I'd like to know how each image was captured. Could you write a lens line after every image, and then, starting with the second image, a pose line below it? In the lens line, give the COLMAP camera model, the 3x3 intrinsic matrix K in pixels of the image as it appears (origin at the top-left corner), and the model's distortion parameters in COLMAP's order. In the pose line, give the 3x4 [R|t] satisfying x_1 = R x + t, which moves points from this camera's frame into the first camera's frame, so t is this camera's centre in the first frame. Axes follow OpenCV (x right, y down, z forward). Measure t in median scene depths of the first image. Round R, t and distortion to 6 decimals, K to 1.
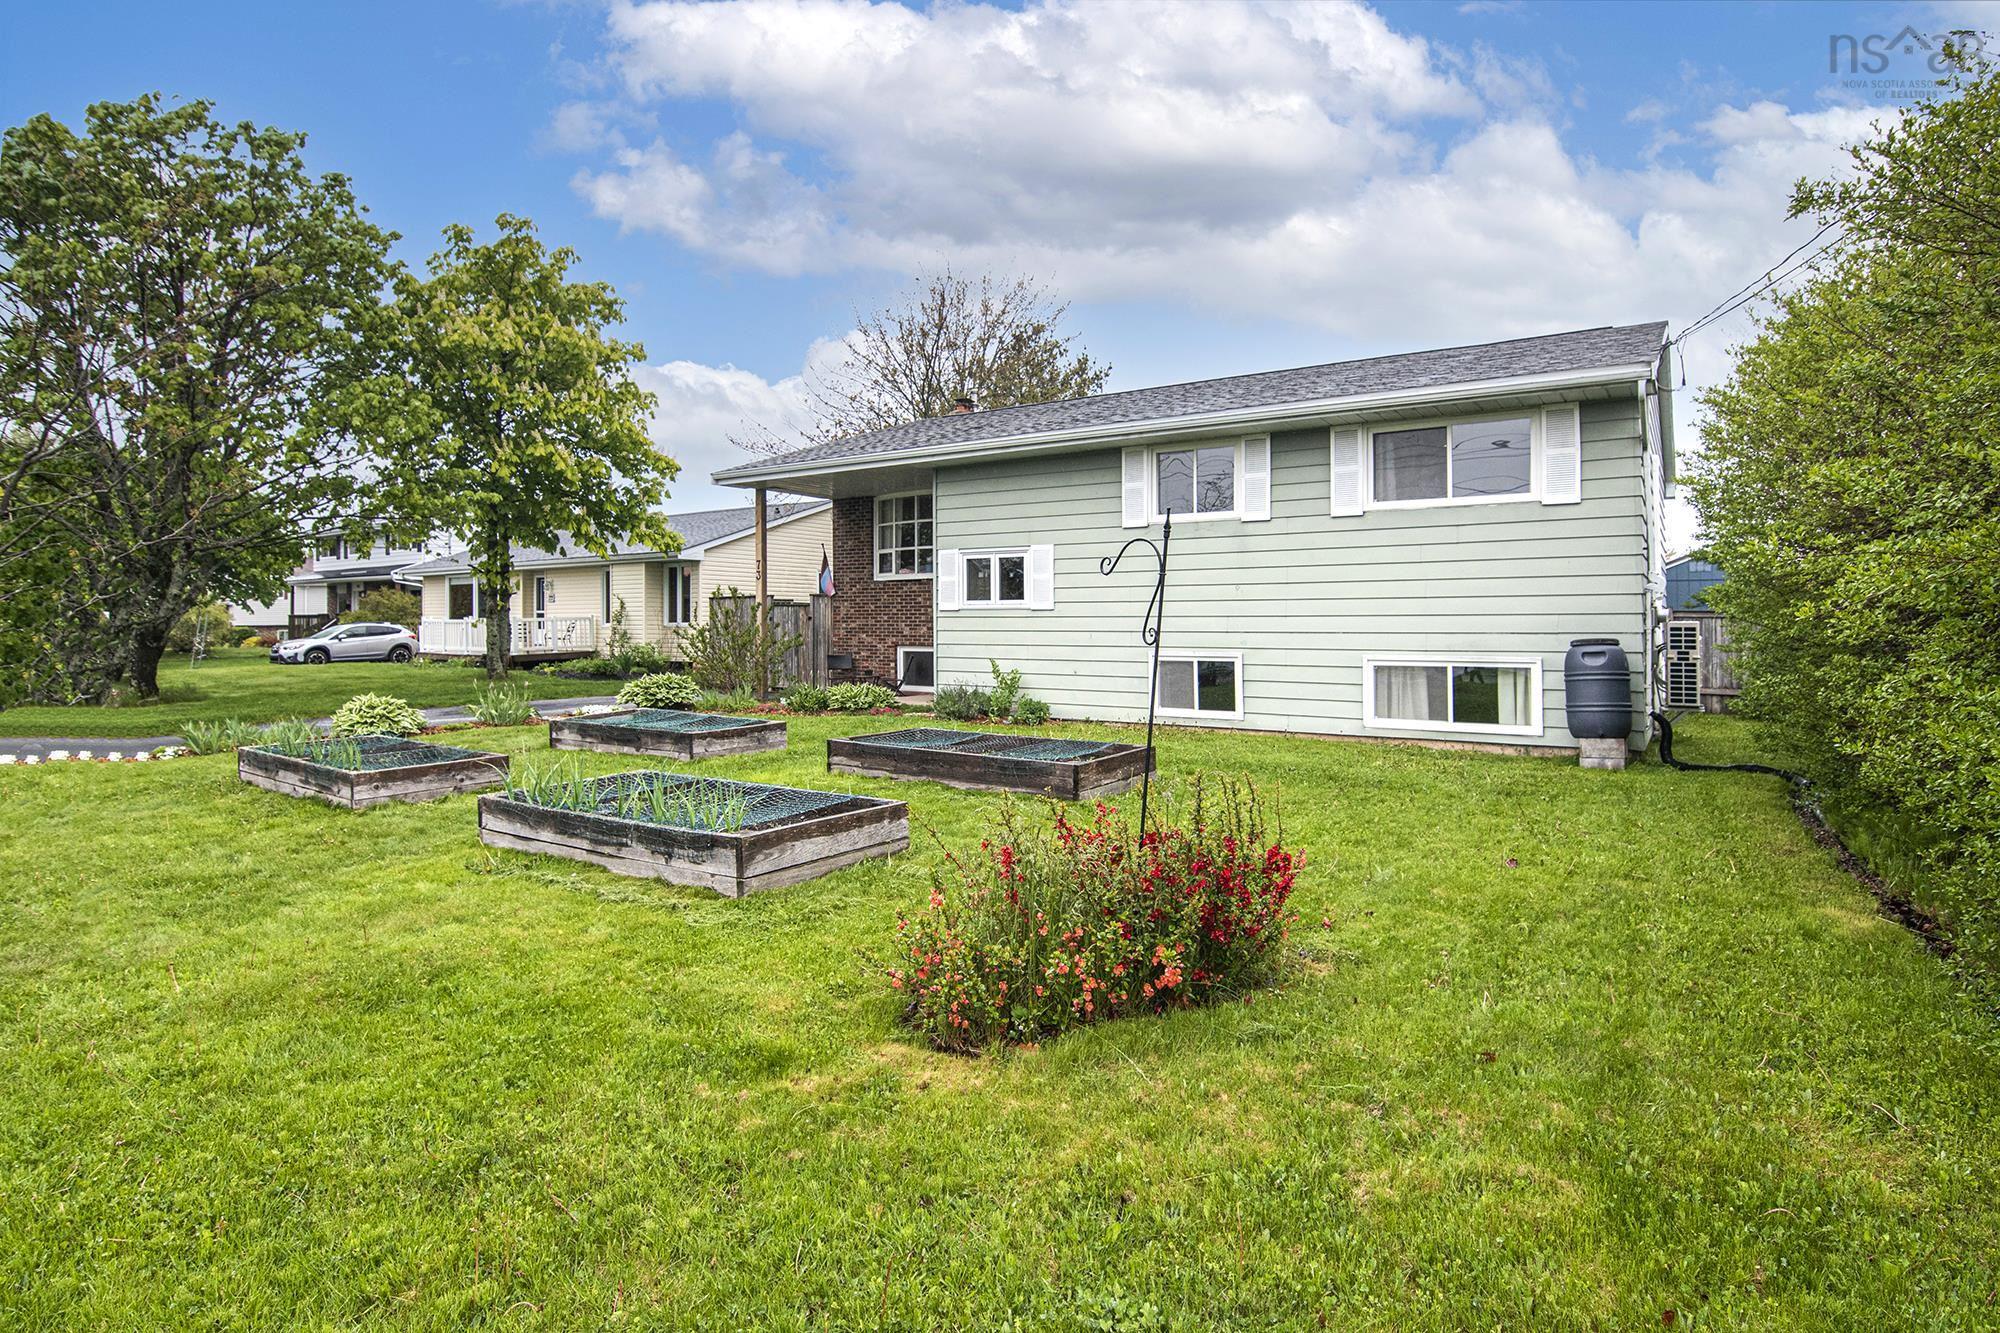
lens RADIAL K [[967.4, 0, 1015.6], [0, 967.4, 666.6], [0, 0, 1]] dist [-0.001355, 0.000145]
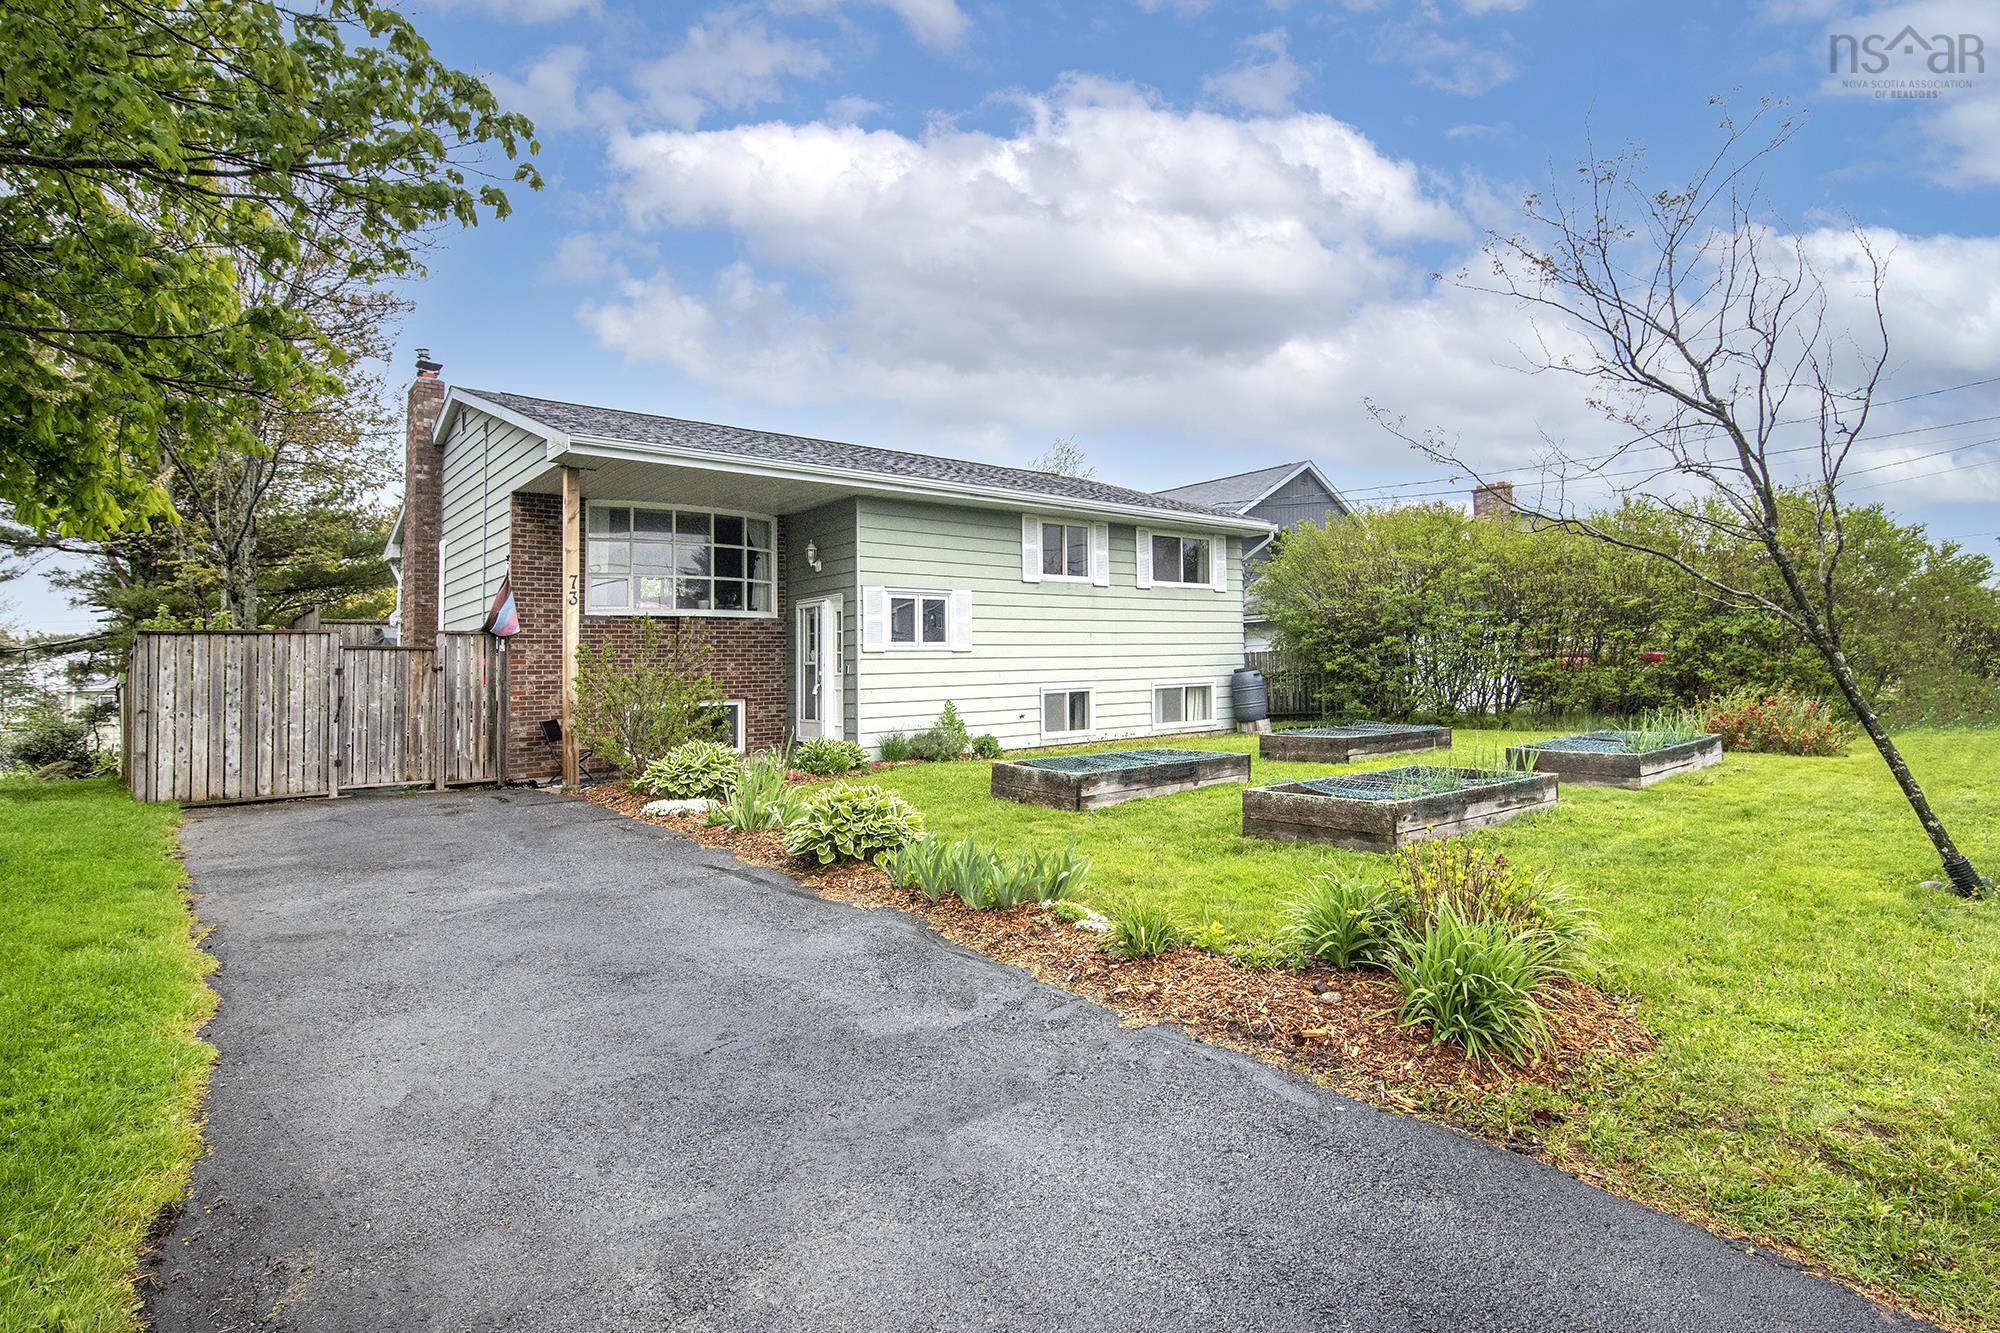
lens RADIAL K [[967.4, 0, 1015.6], [0, 967.4, 666.6], [0, 0, 1]] dist [-0.001355, 0.000145]
pose [[0.311662, 0.001574, 0.950192, -1.043394], [0.073883, 0.996931, -0.025885, -0.011766], [-0.947316, 0.078271, 0.310589, 0.679712]]
